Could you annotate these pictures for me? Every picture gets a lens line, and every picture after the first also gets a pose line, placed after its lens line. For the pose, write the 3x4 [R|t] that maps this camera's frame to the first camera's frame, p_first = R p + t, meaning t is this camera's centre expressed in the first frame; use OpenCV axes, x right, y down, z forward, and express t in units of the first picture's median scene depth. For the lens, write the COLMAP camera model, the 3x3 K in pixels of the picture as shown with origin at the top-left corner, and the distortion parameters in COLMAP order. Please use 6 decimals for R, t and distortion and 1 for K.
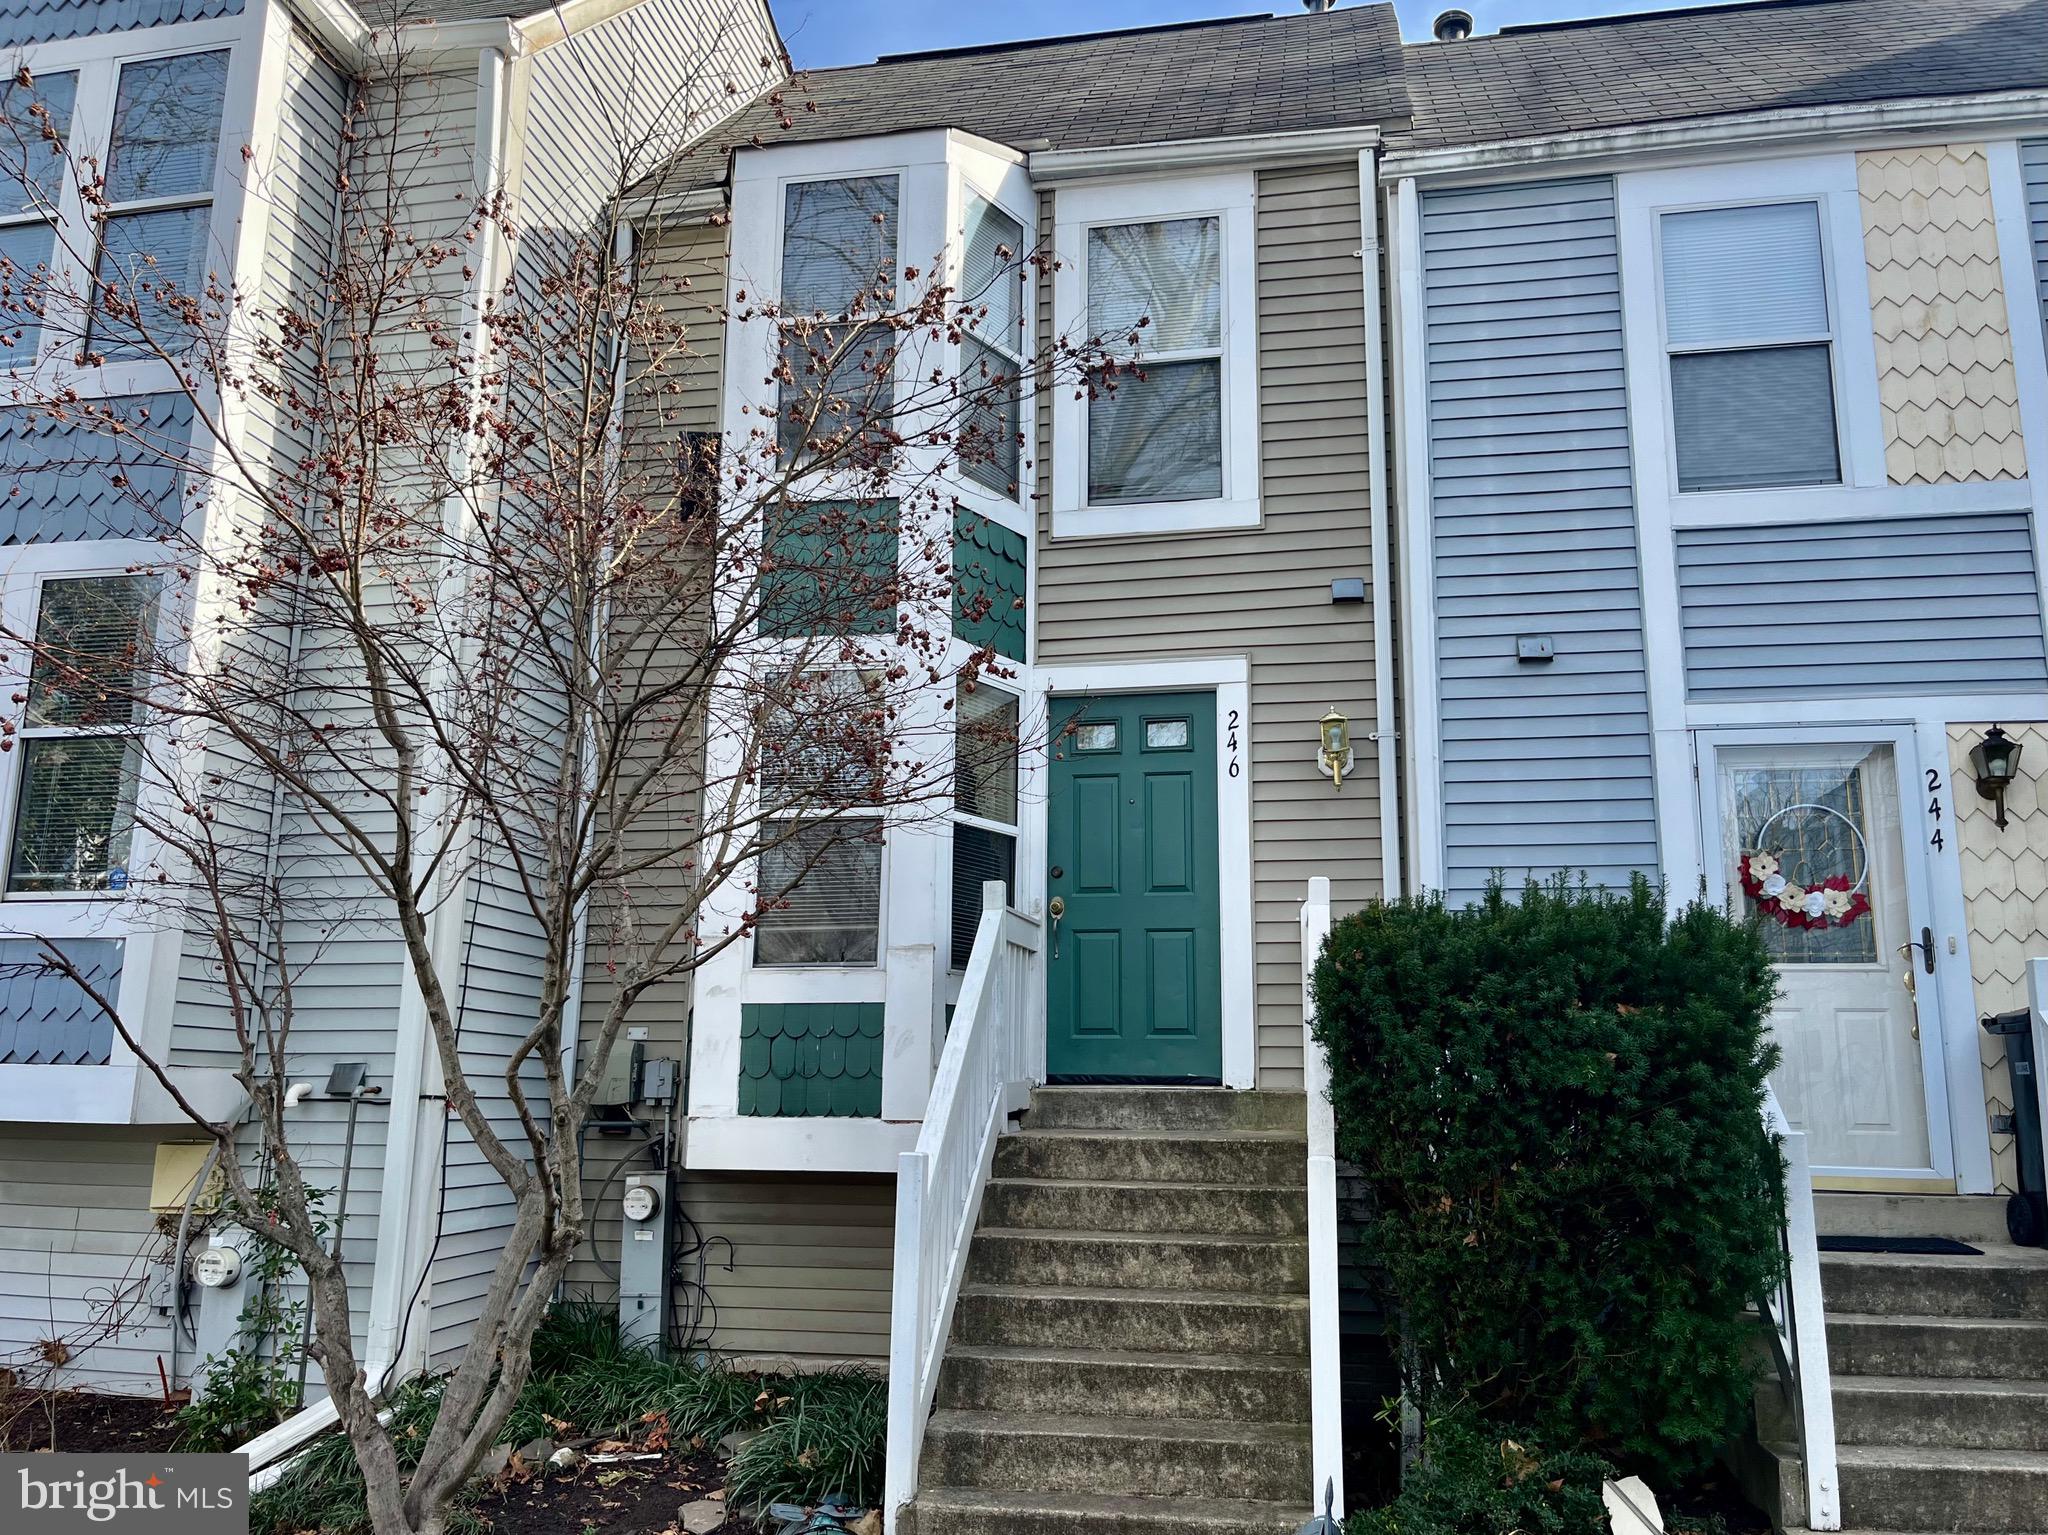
lens RADIAL K [[1627.9, 0, 1026.6], [0, 1627.9, 760.7], [0, 0, 1]] dist [0.016413, -0.004620]
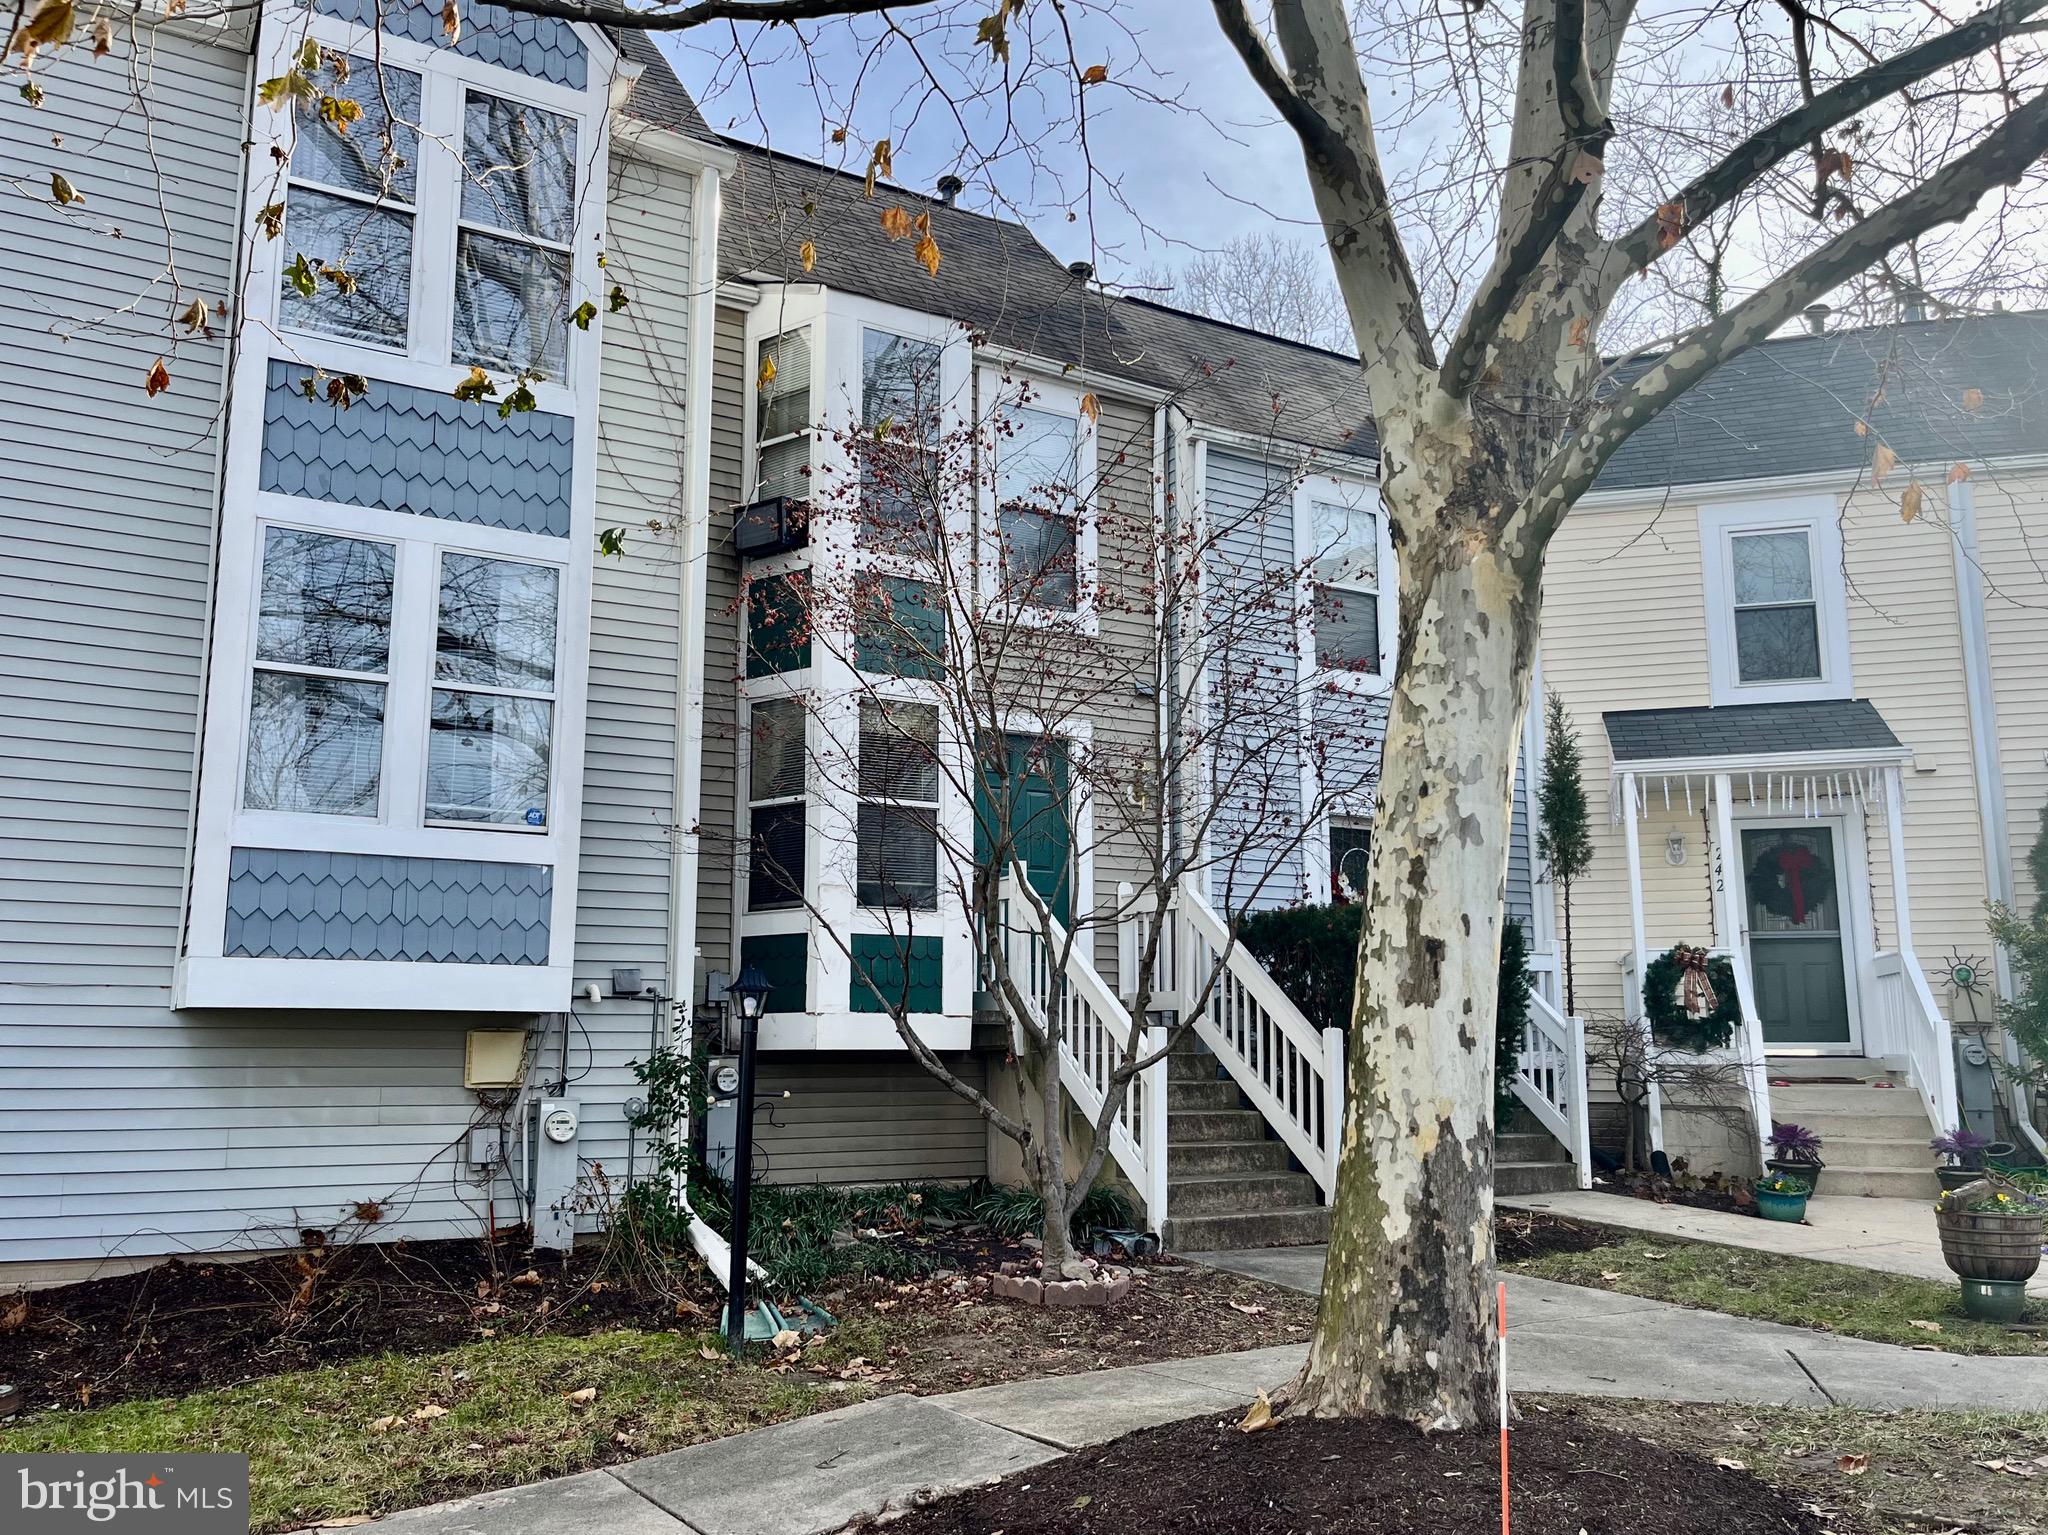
lens RADIAL K [[1627.9, 0, 1021.4], [0, 1627.9, 786.8], [0, 0, 1]] dist [0.016413, -0.004620]
pose [[0.752684, 0.094848, 0.651514, -1.027229], [-0.129627, 0.991548, 0.005406, -0.002962], [-0.645495, -0.088523, 0.758617, -0.150949]]
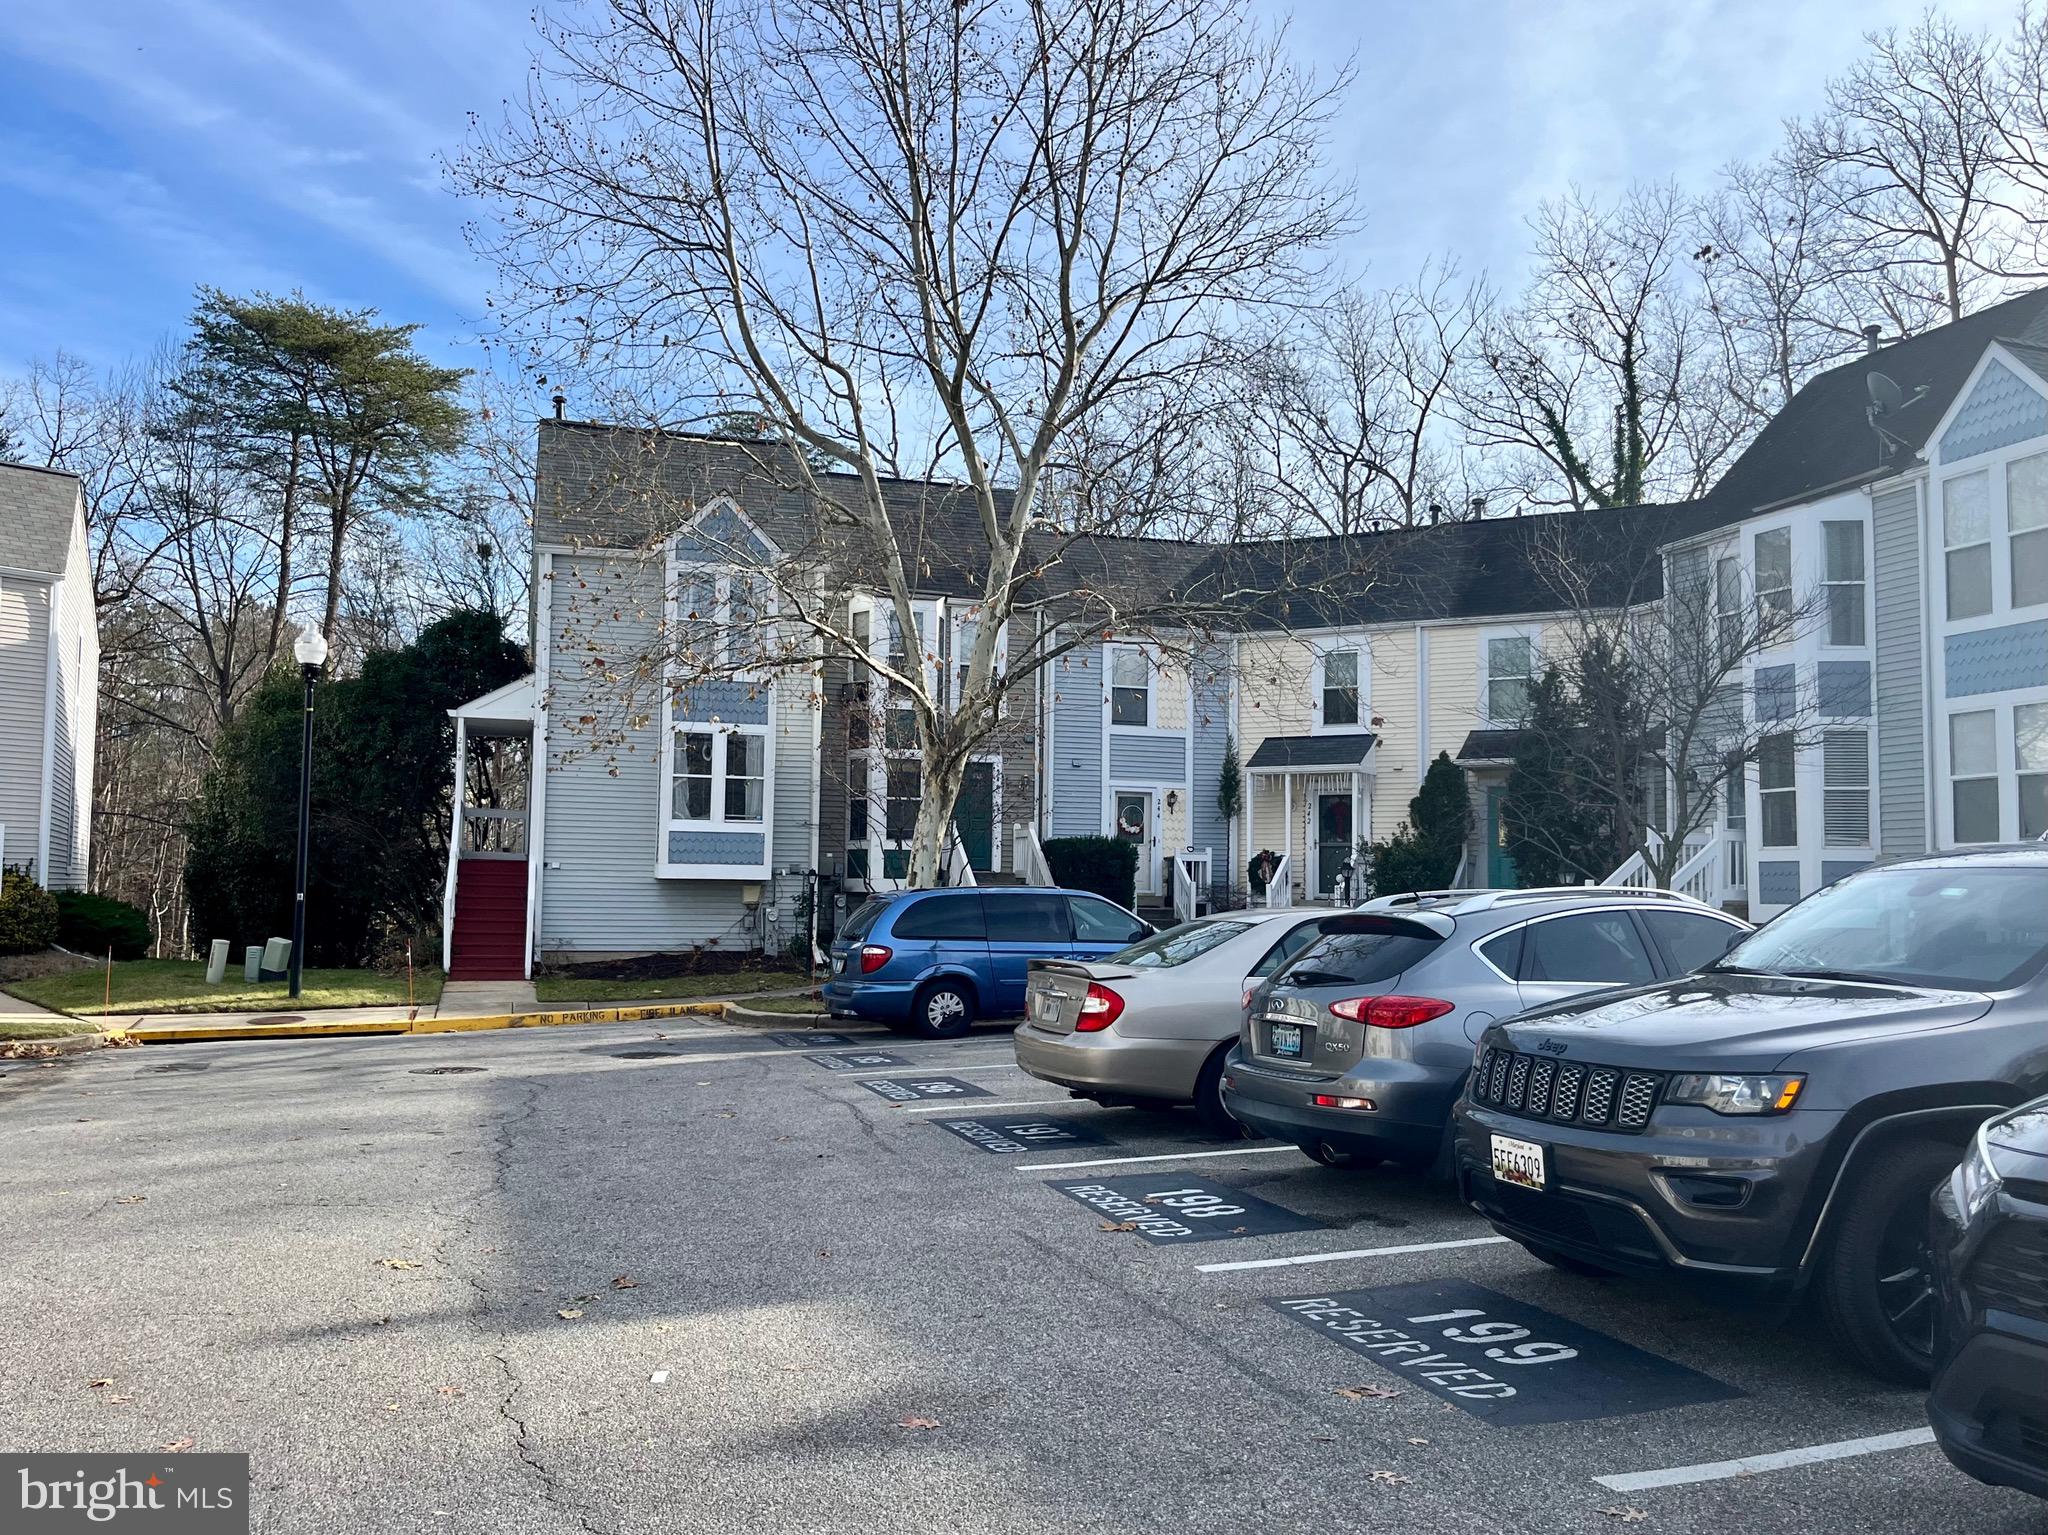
lens RADIAL K [[1627.9, 0, 1025.1], [0, 1627.9, 764.4], [0, 0, 1]] dist [0.016413, -0.004620]
pose [[0.879351, 0.035883, 0.474820, -1.733783], [-0.102383, 0.988082, 0.114939, -0.525679], [-0.465037, -0.149685, 0.872545, -2.470248]]
